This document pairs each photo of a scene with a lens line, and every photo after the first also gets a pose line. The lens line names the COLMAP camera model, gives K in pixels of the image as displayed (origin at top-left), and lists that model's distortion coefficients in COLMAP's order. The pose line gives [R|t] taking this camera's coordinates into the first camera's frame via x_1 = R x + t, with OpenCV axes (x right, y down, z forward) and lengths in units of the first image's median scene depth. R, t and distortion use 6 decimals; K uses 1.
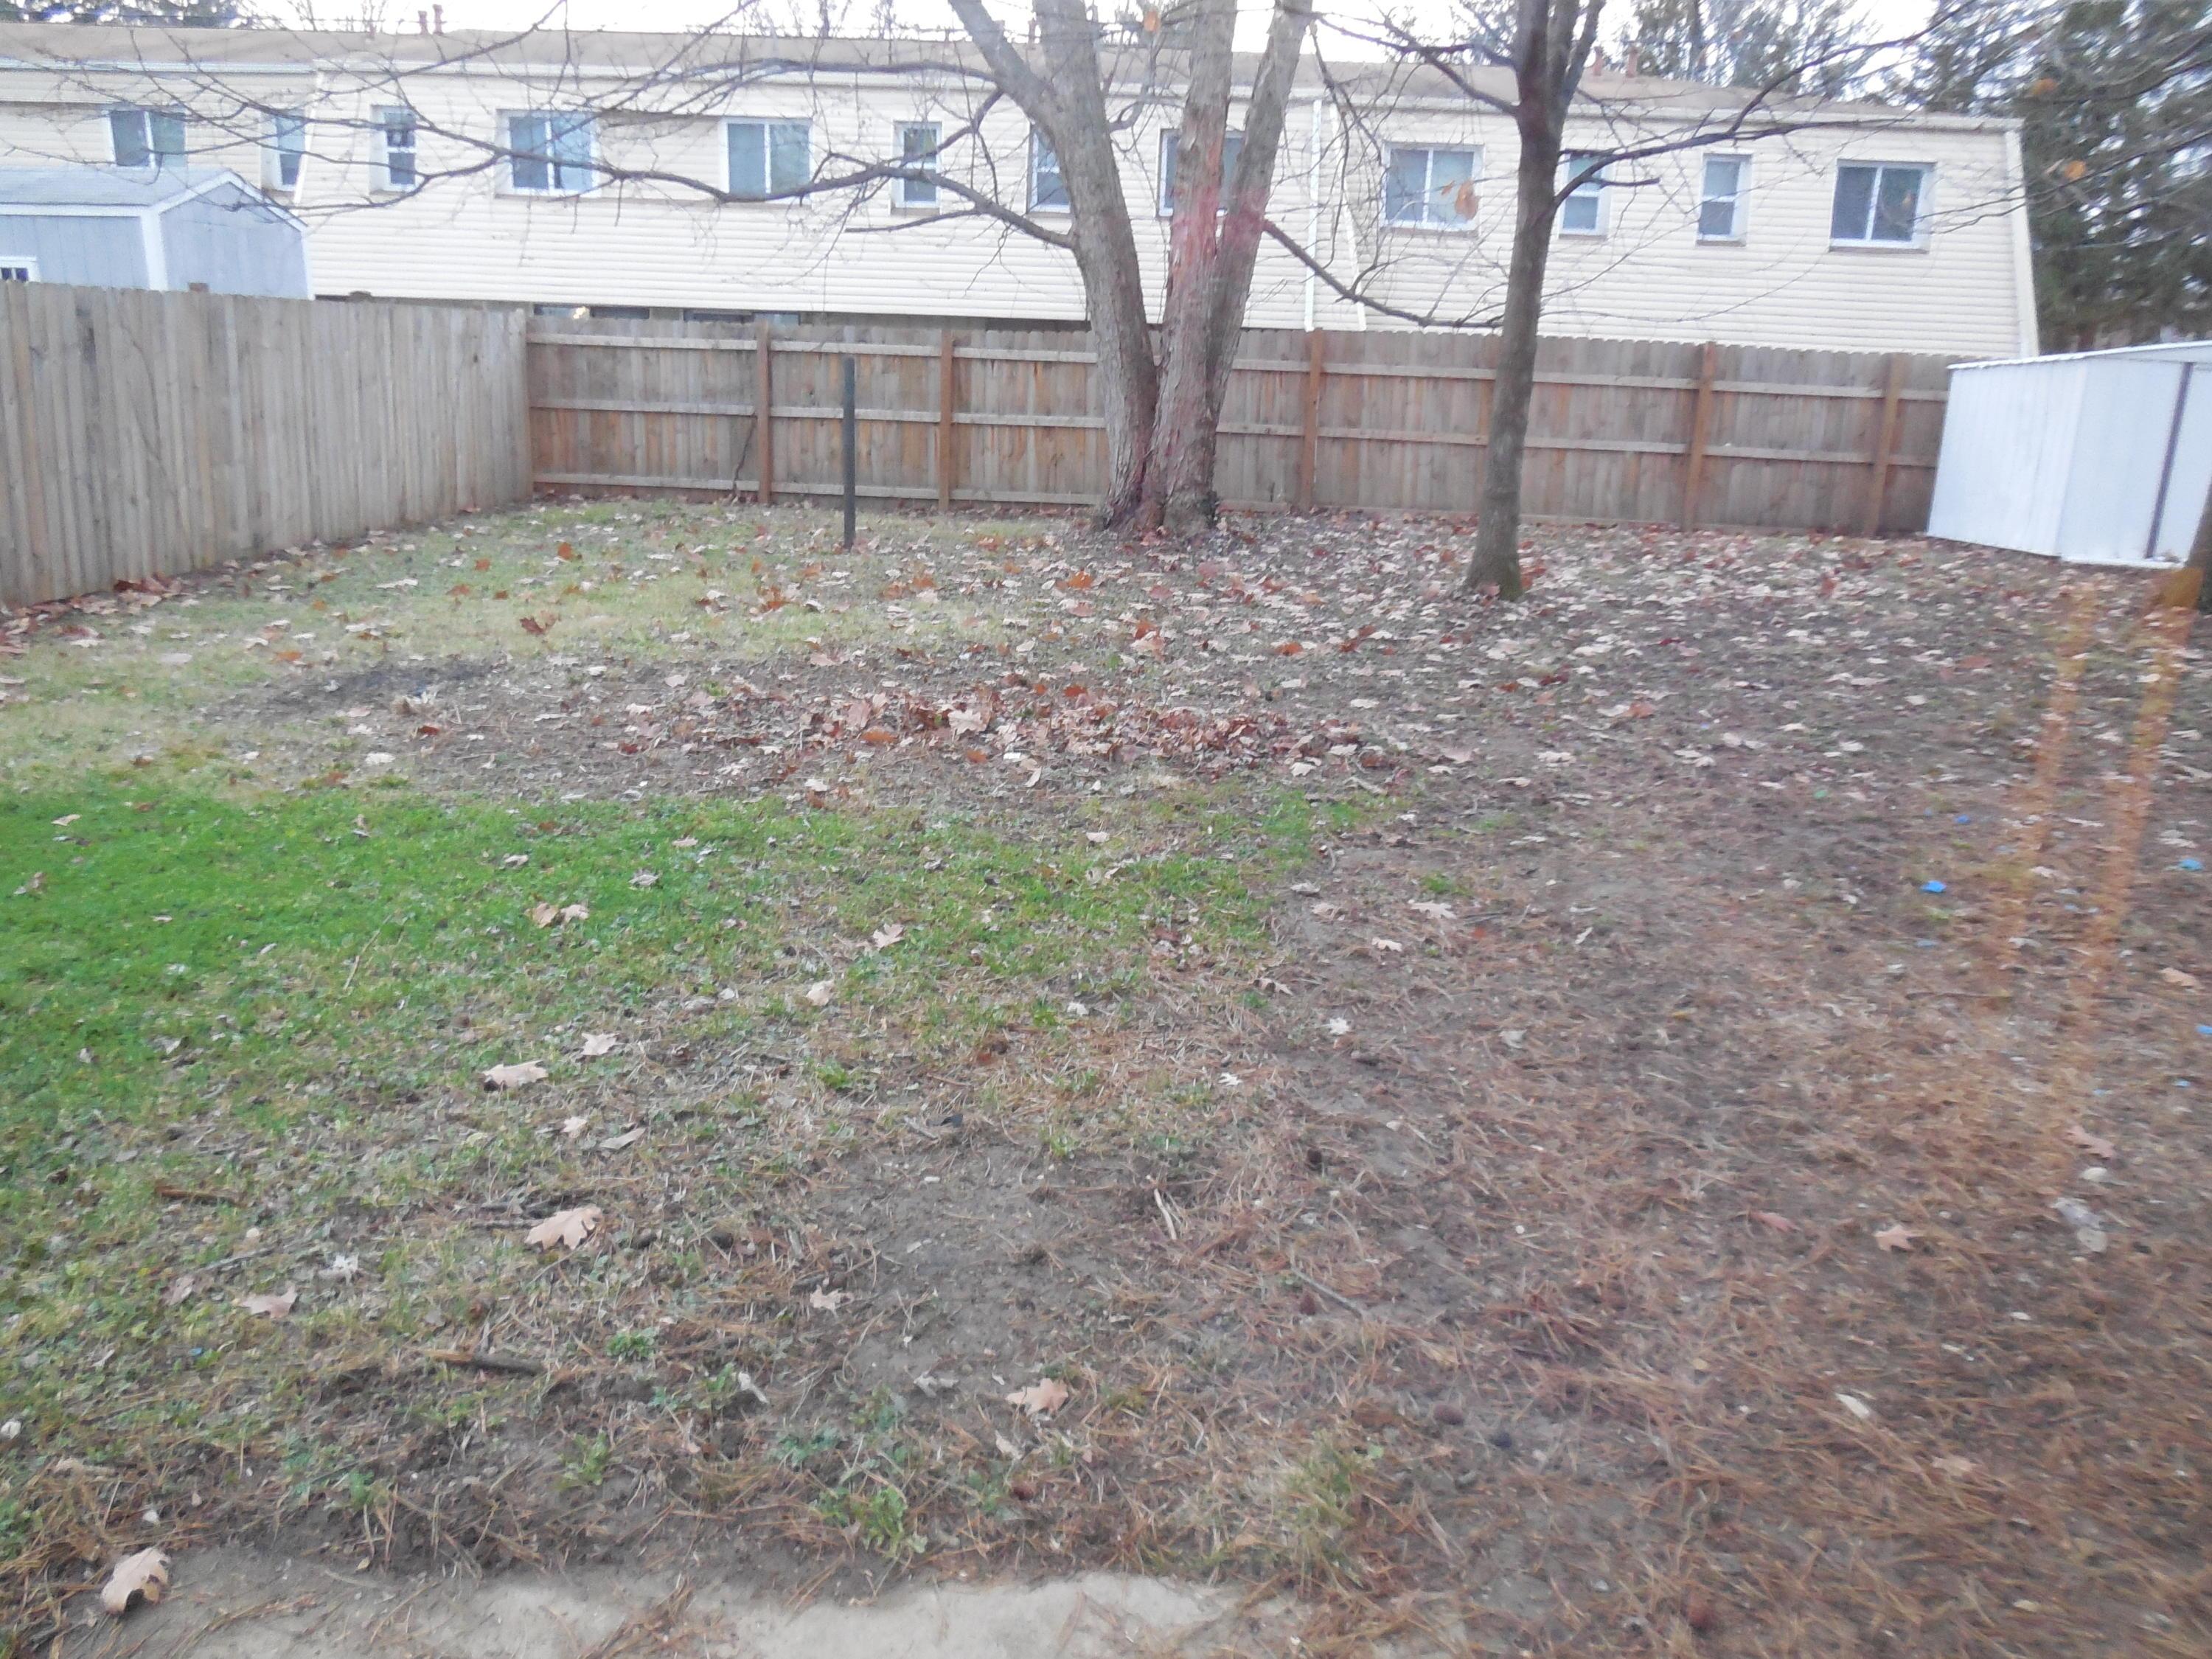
lens RADIAL K [[1659.2, 0, 1109.6], [0, 1659.2, 827.1], [0, 0, 1]] dist [-0.004799, 0.004234]
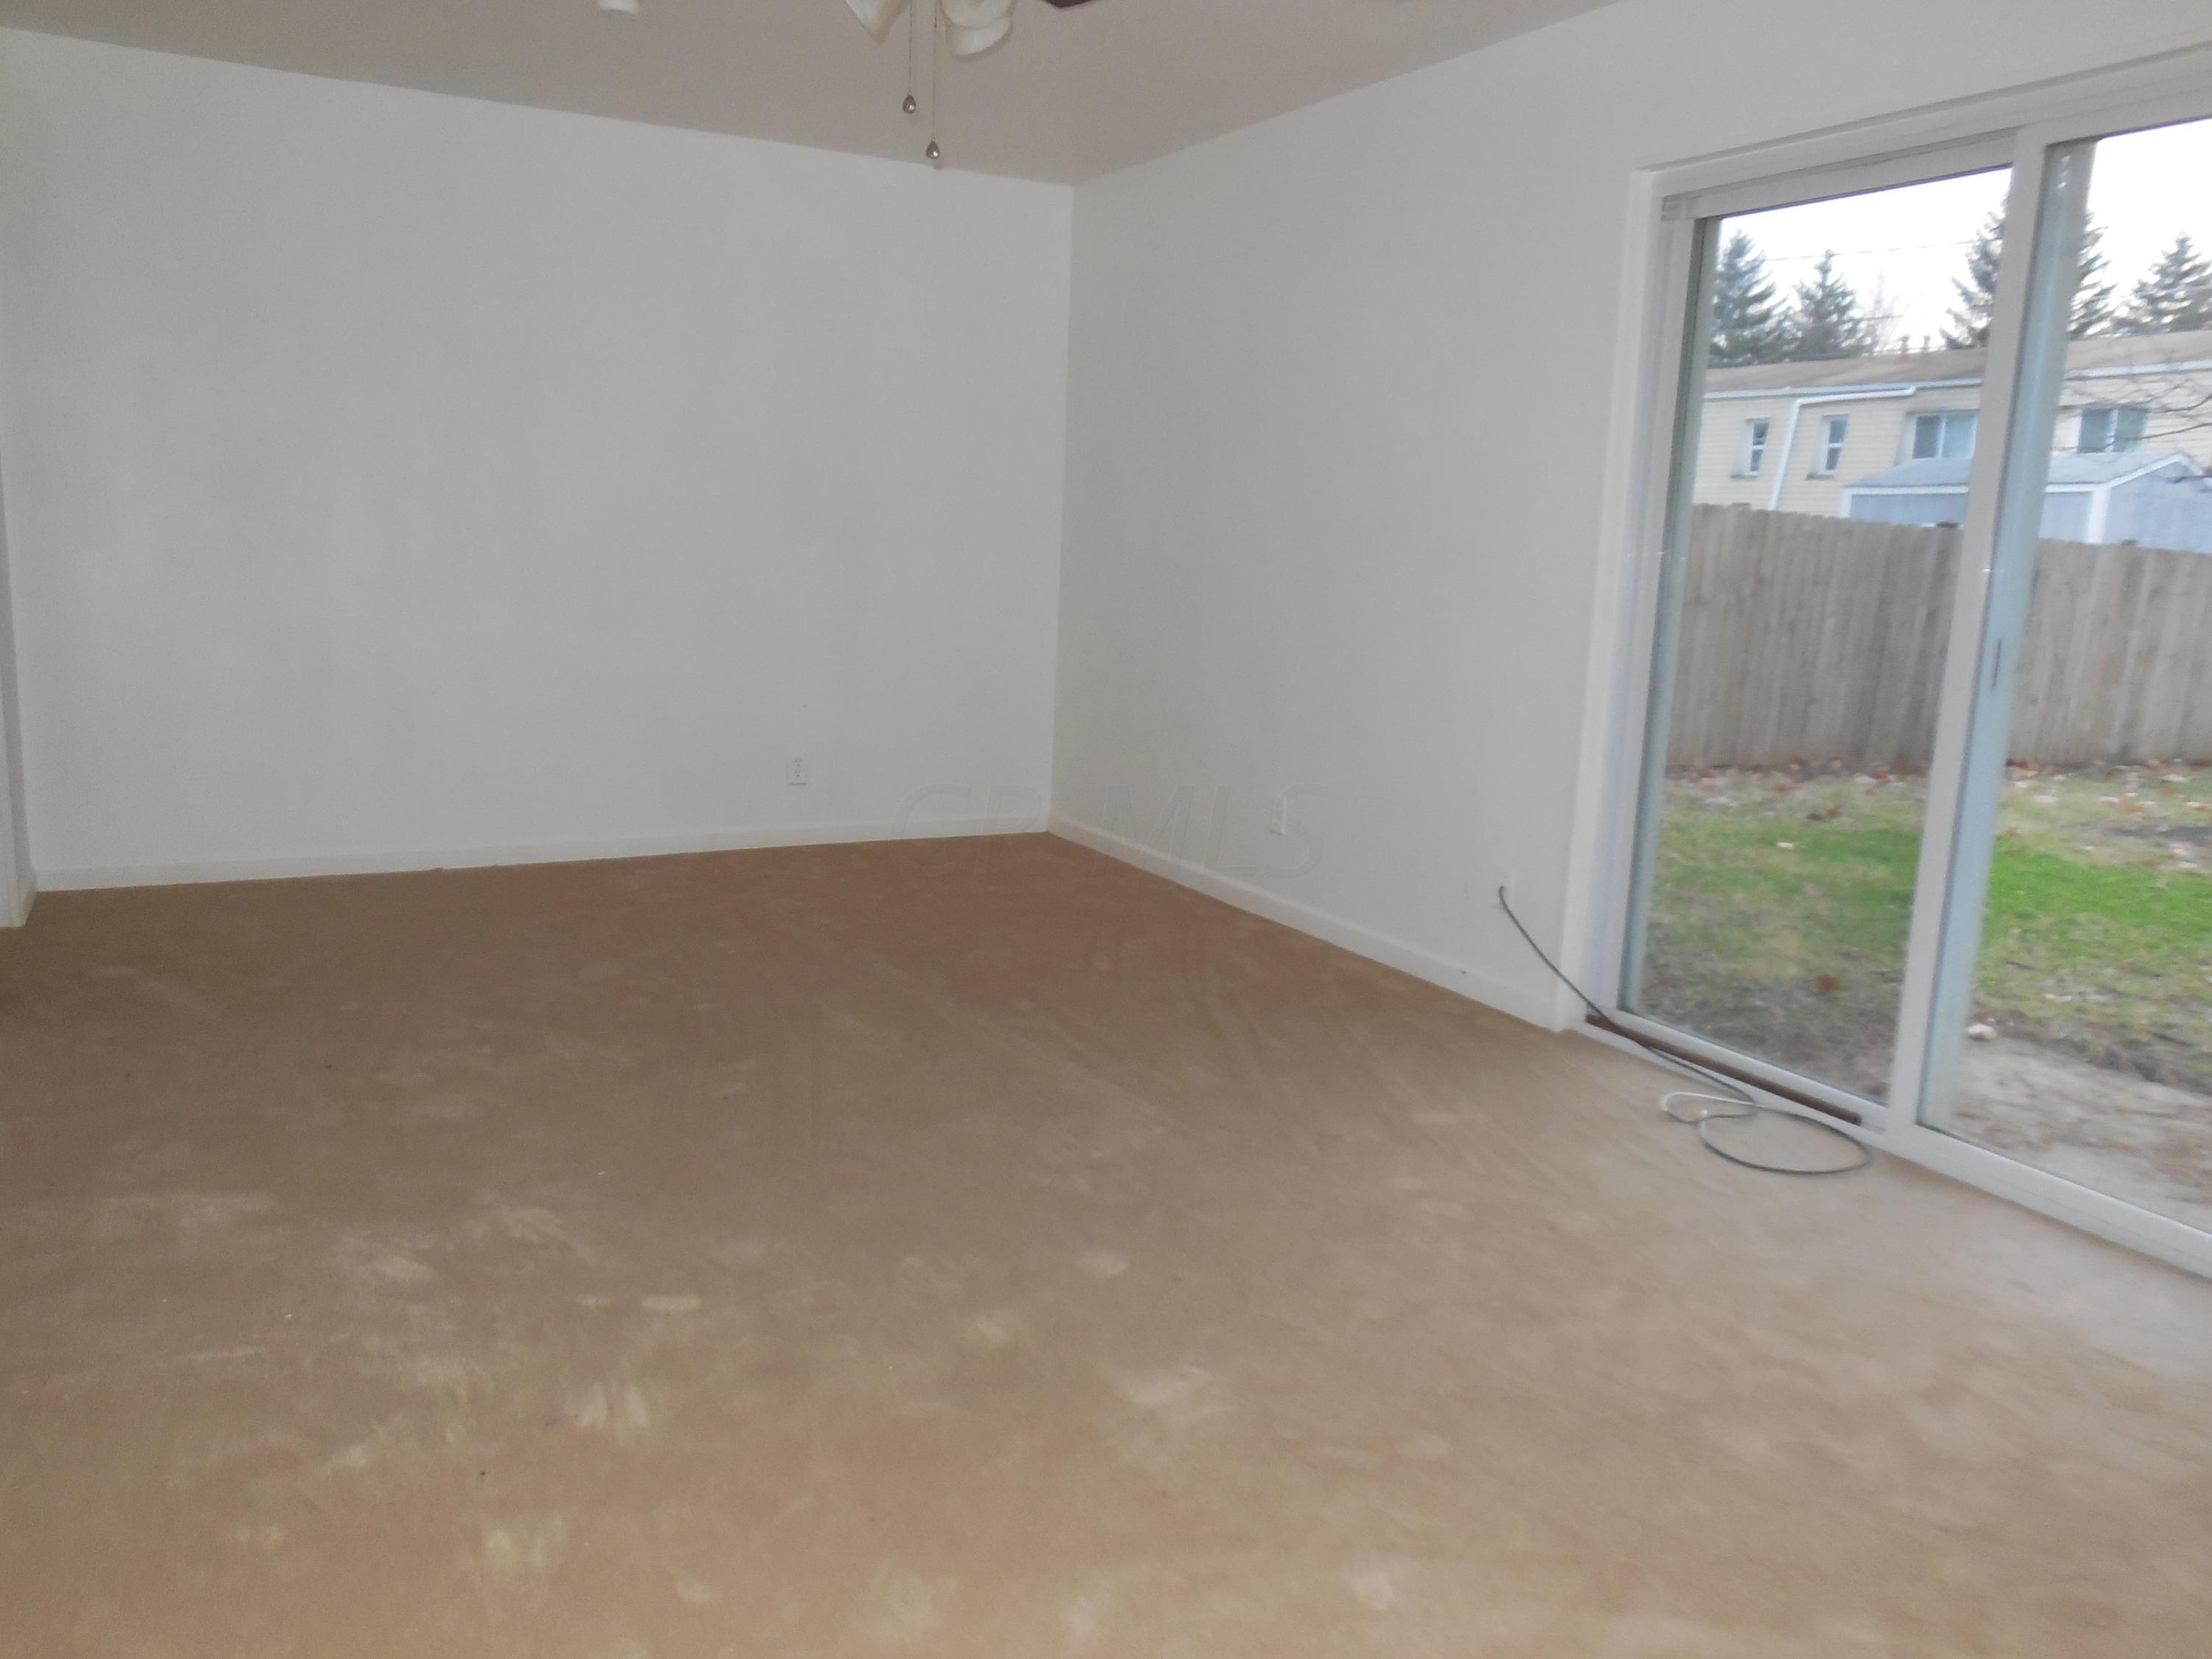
lens RADIAL K [[1659.2, 0, 1107.9], [0, 1659.2, 835.2], [0, 0, 1]] dist [-0.004799, 0.004234]
pose [[0.521992, 0.139097, -0.841532, 0.112299], [-0.269111, 0.963078, -0.007739, 0.091330], [0.809385, 0.230505, 0.540152, -0.214359]]
